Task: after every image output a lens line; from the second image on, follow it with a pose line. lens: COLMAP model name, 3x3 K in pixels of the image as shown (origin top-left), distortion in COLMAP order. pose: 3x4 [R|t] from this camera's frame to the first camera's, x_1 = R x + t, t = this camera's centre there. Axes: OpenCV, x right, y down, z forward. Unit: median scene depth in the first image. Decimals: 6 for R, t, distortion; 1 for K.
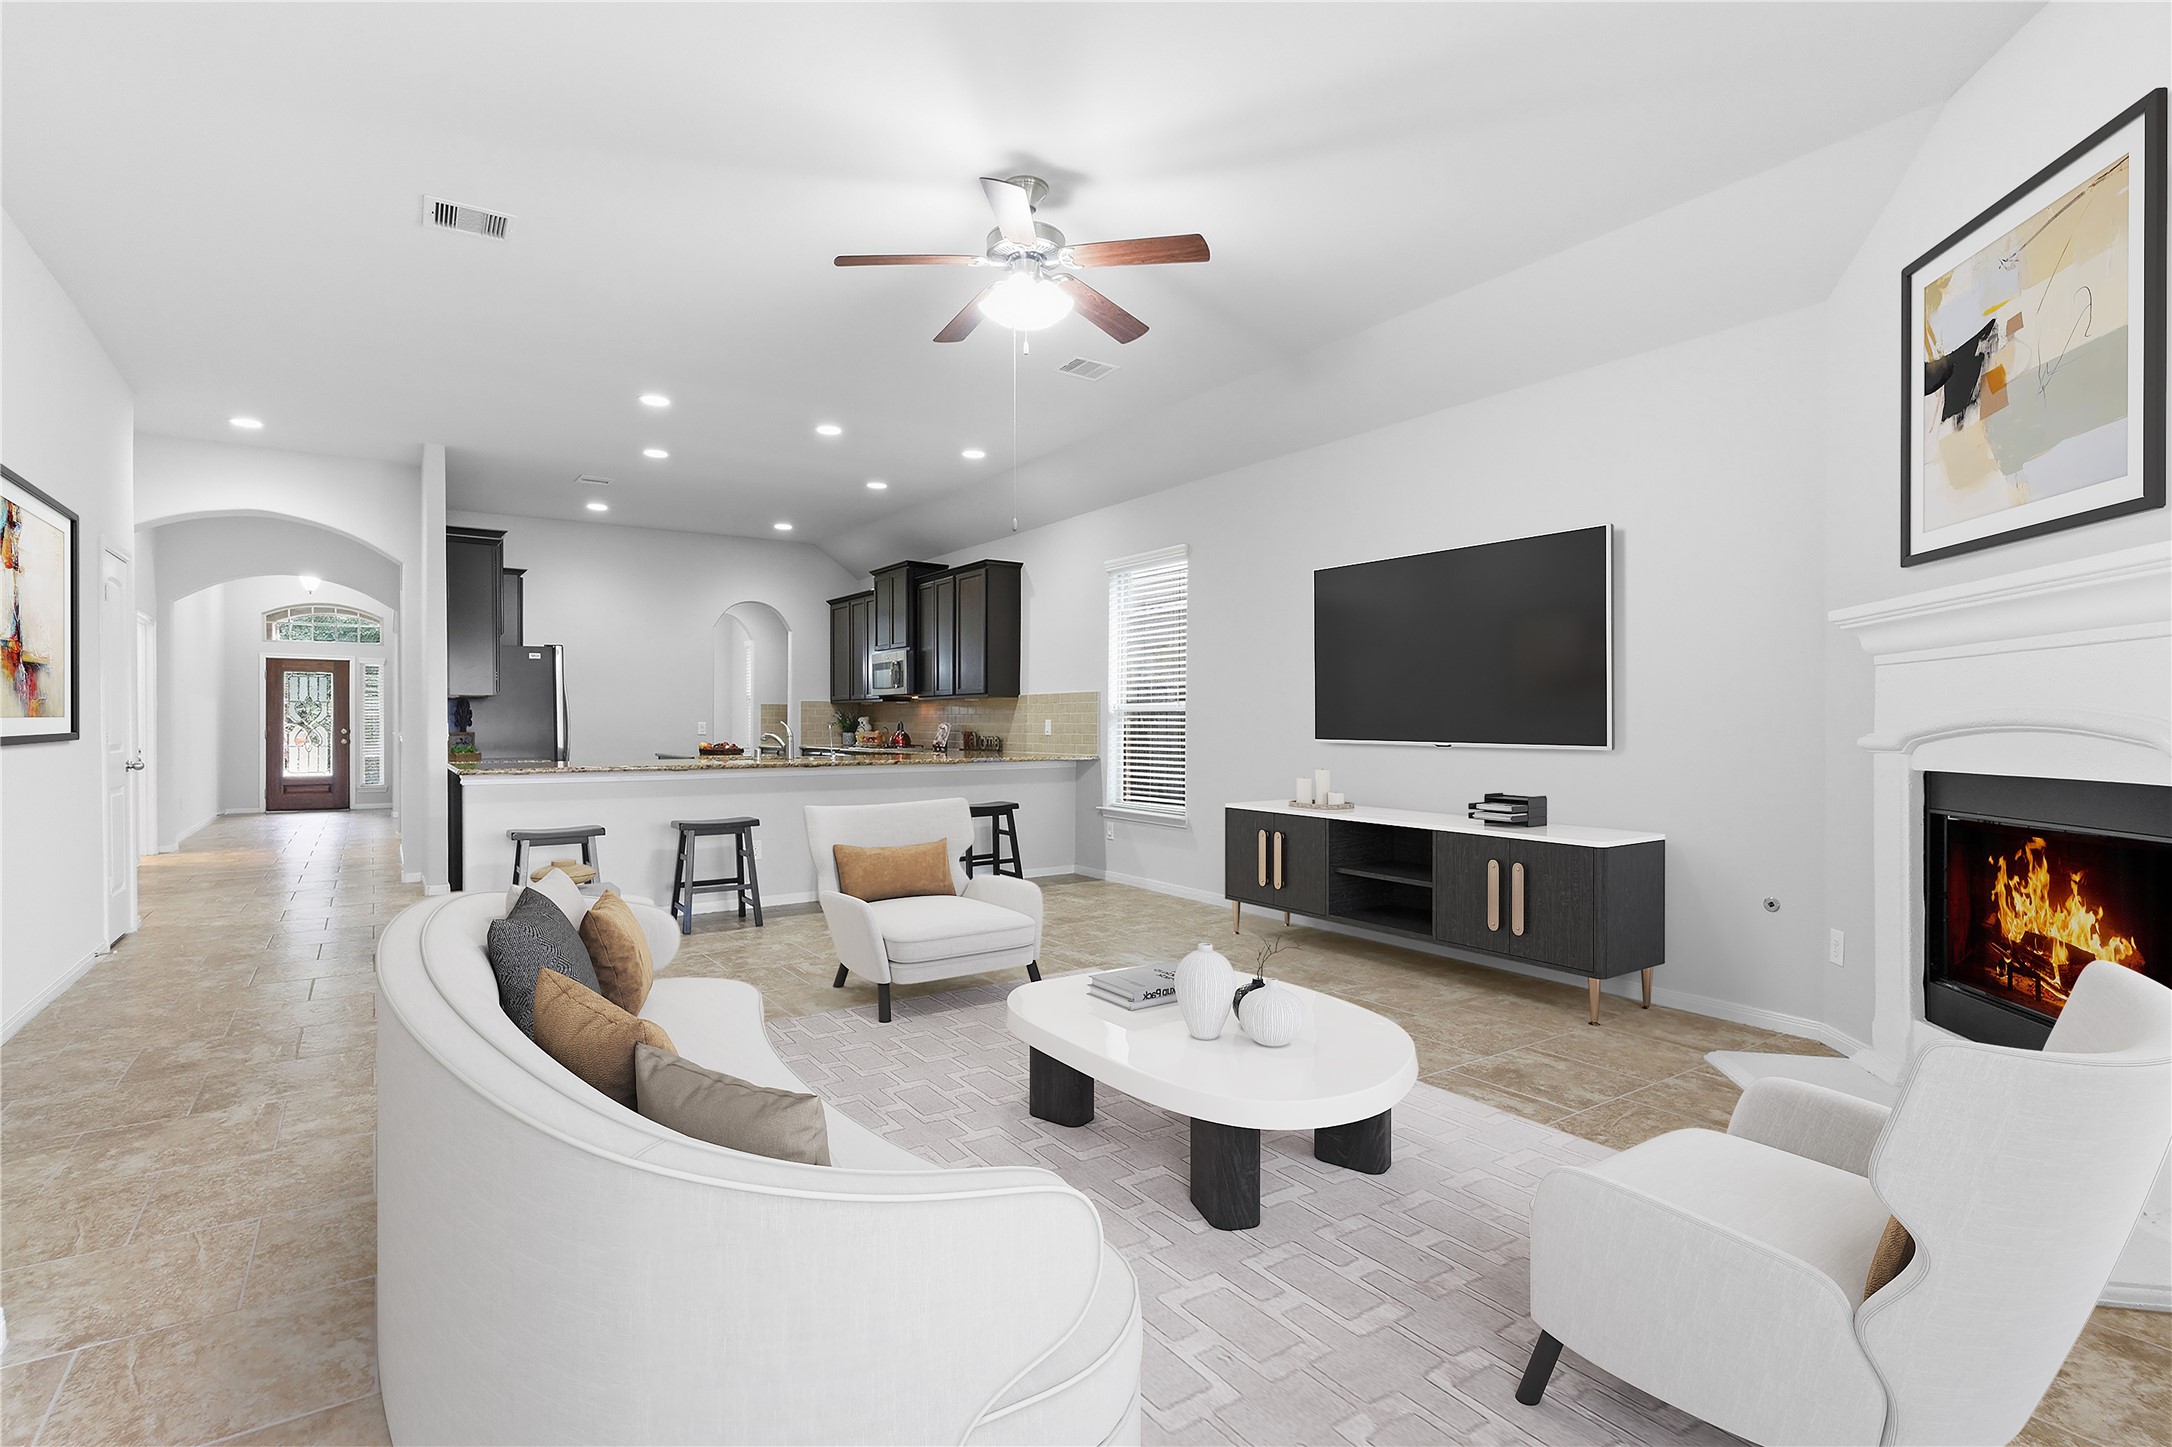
lens RADIAL K [[1030.6, 0, 1076.3], [0, 1030.6, 726.9], [0, 0, 1]] dist [-0.000814, -0.000077]
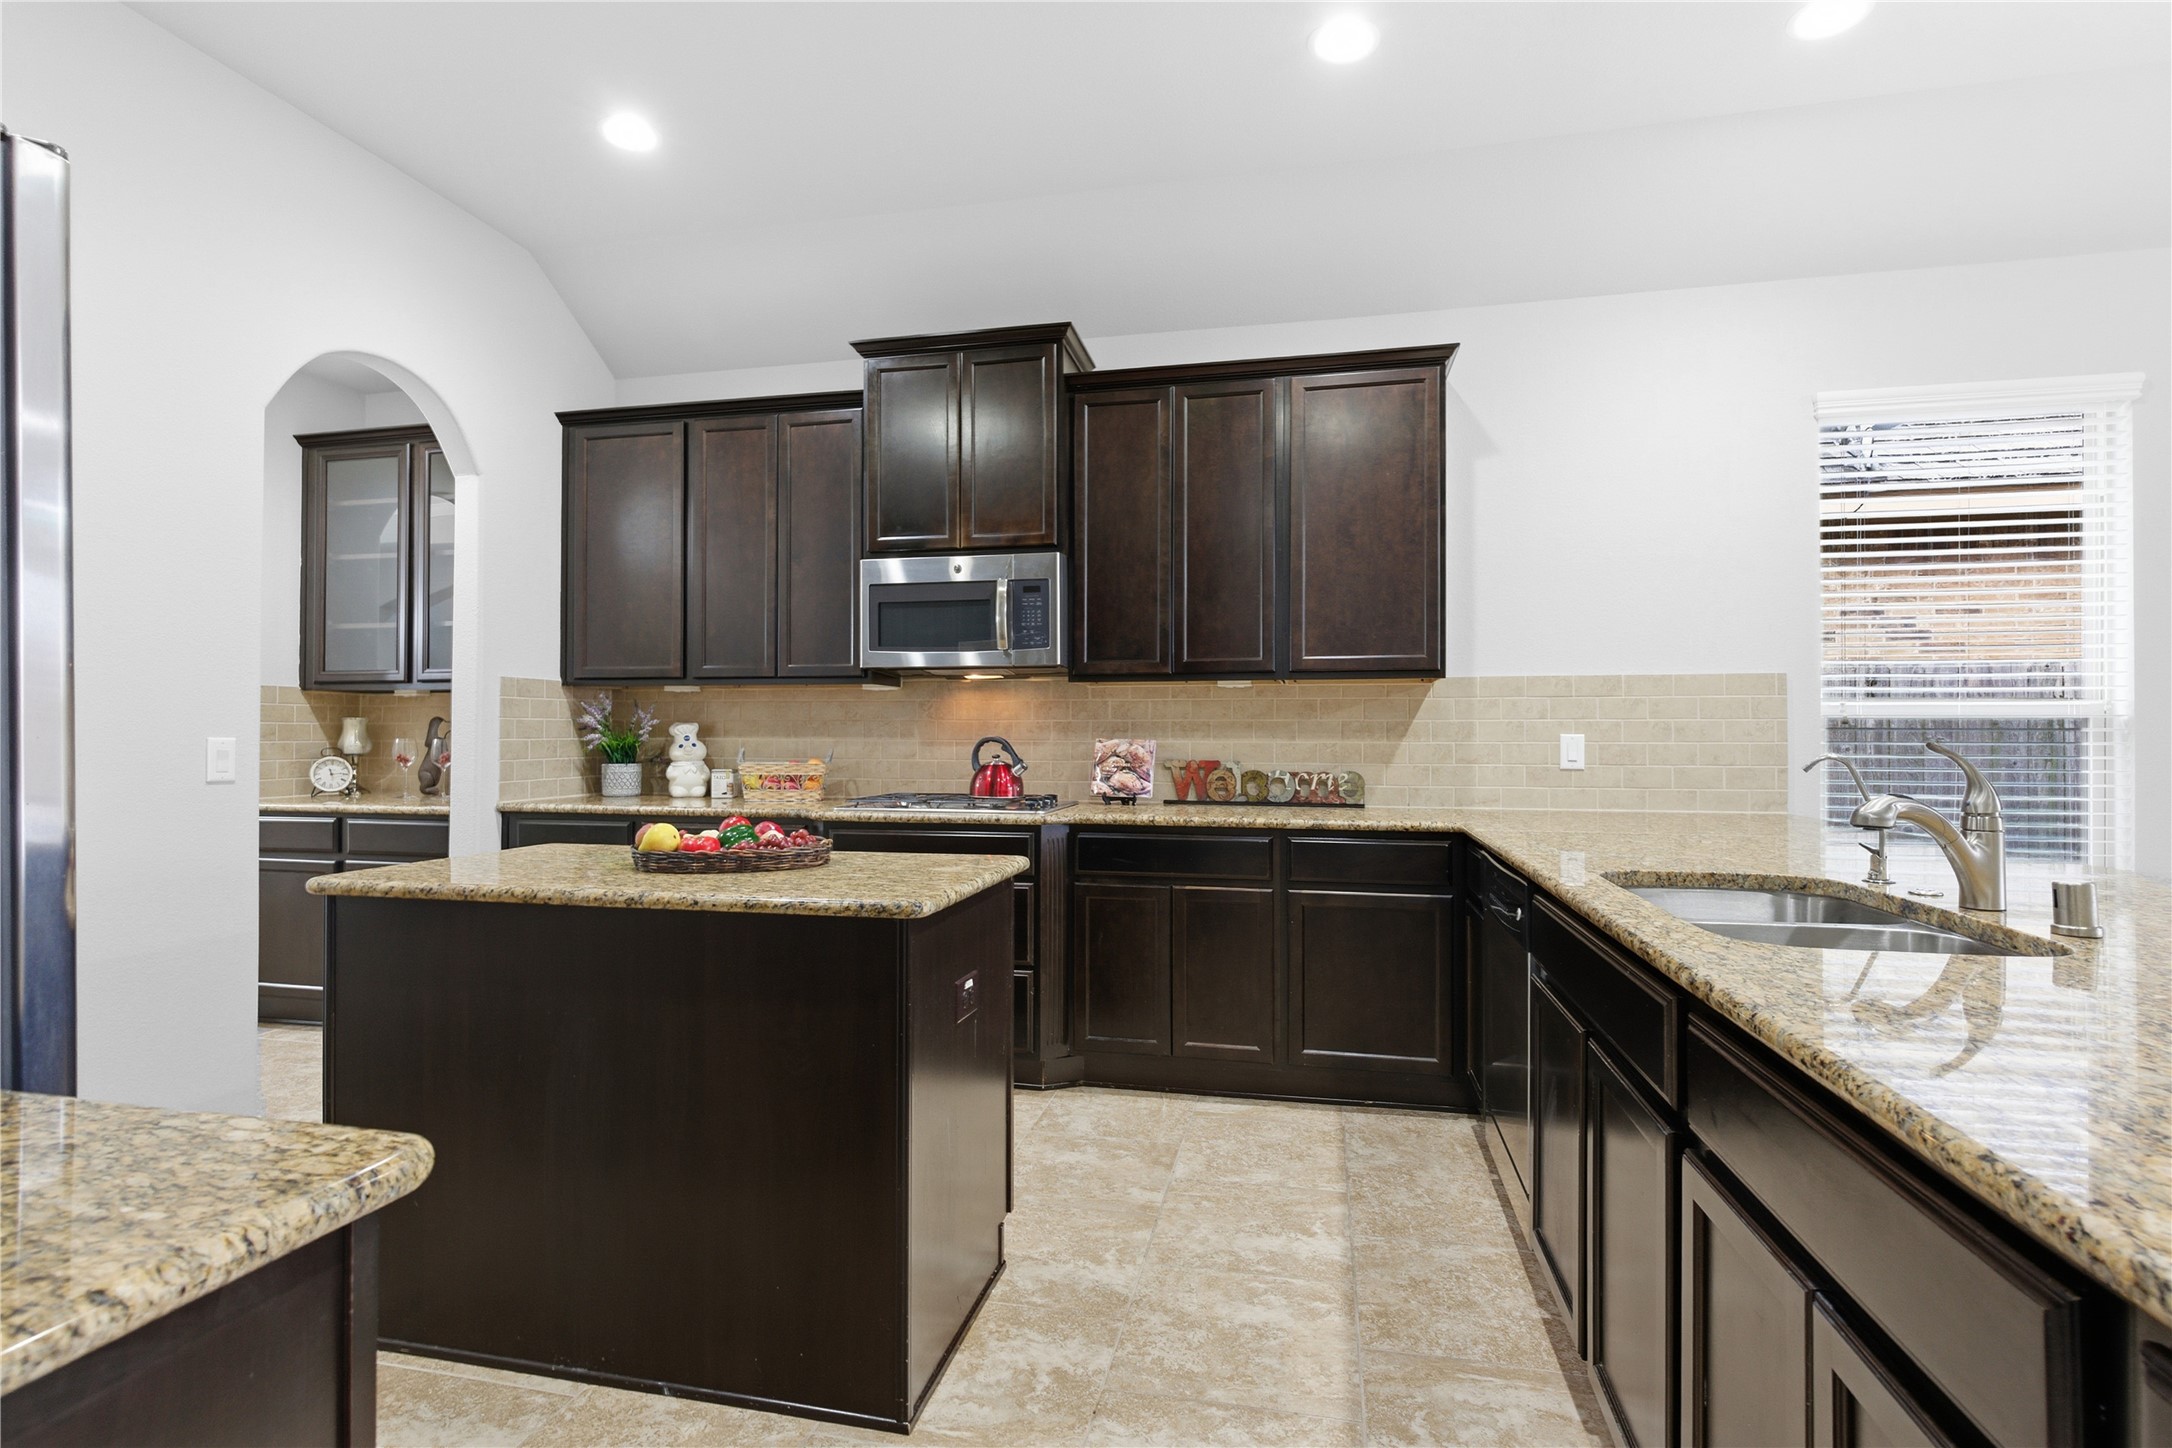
lens RADIAL K [[1037.0, 0, 1077.0], [0, 1037.0, 729.5], [0, 0, 1]] dist [0.017715, -0.018368]
pose [[0.736623, 0.002572, 0.676299, -0.483197], [0.001317, 0.999985, -0.005237, -0.006962], [-0.676302, 0.004749, 0.736609, 0.804240]]
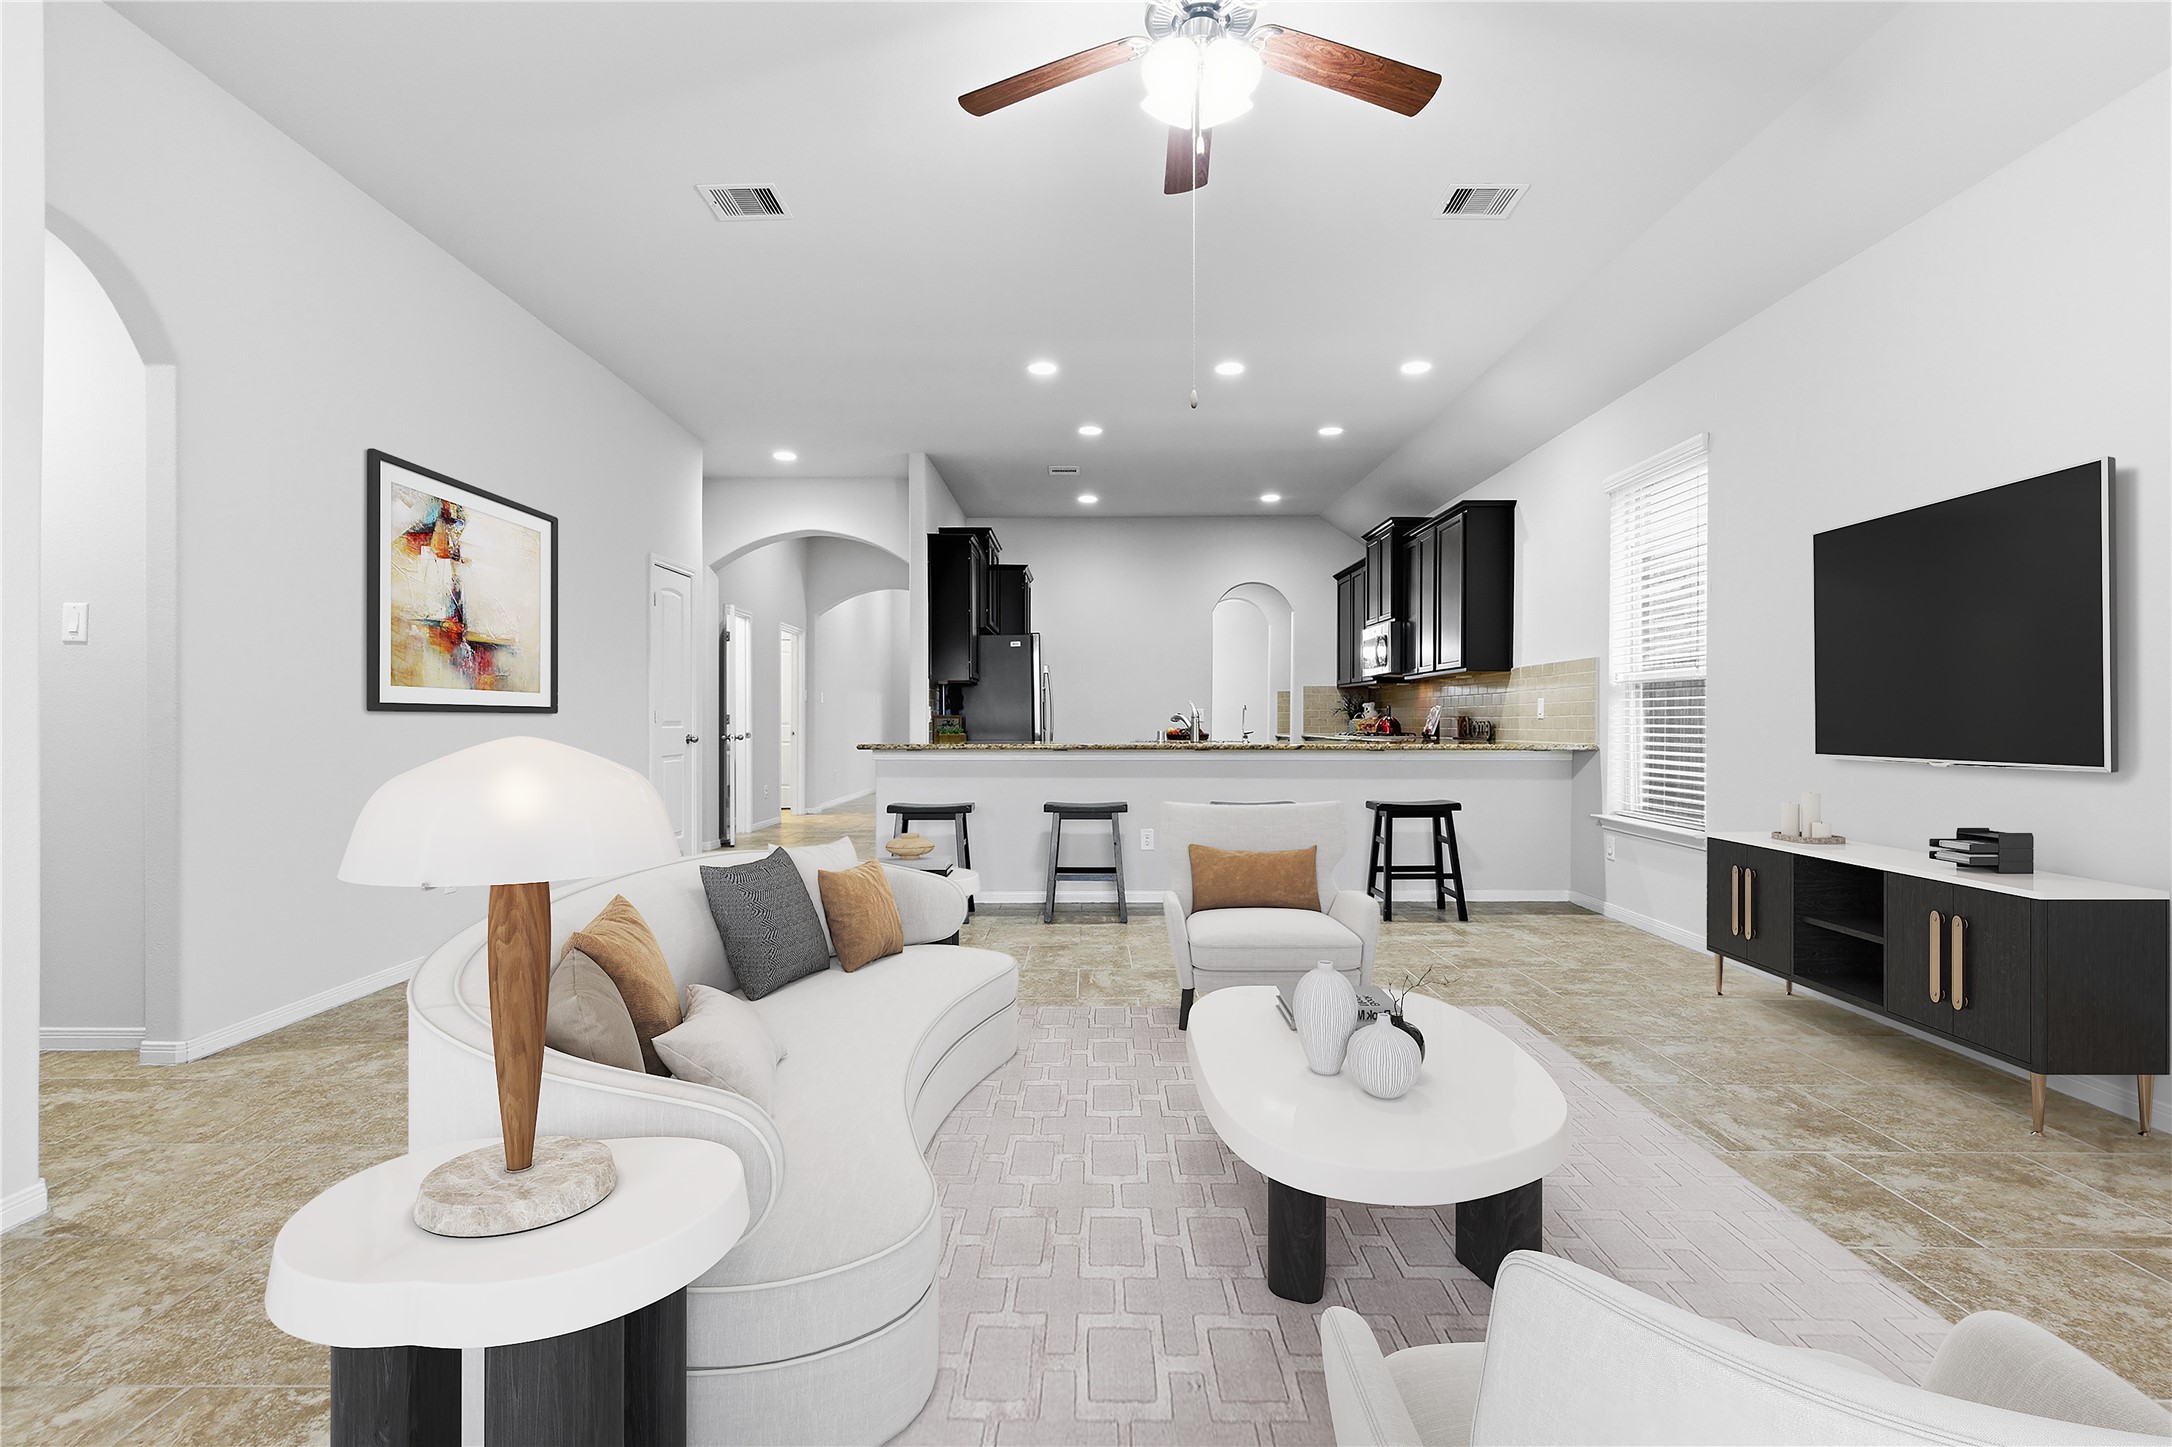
lens RADIAL K [[1039.1, 0, 1090.4], [0, 1039.1, 703.5], [0, 0, 1]] dist [0.000290, -0.000261]
pose [[0.825622, -0.007203, -0.564177, 0.131770], [-0.005671, 0.999762, -0.021062, 0.015135], [0.564195, 0.020589, 0.825385, 0.170003]]
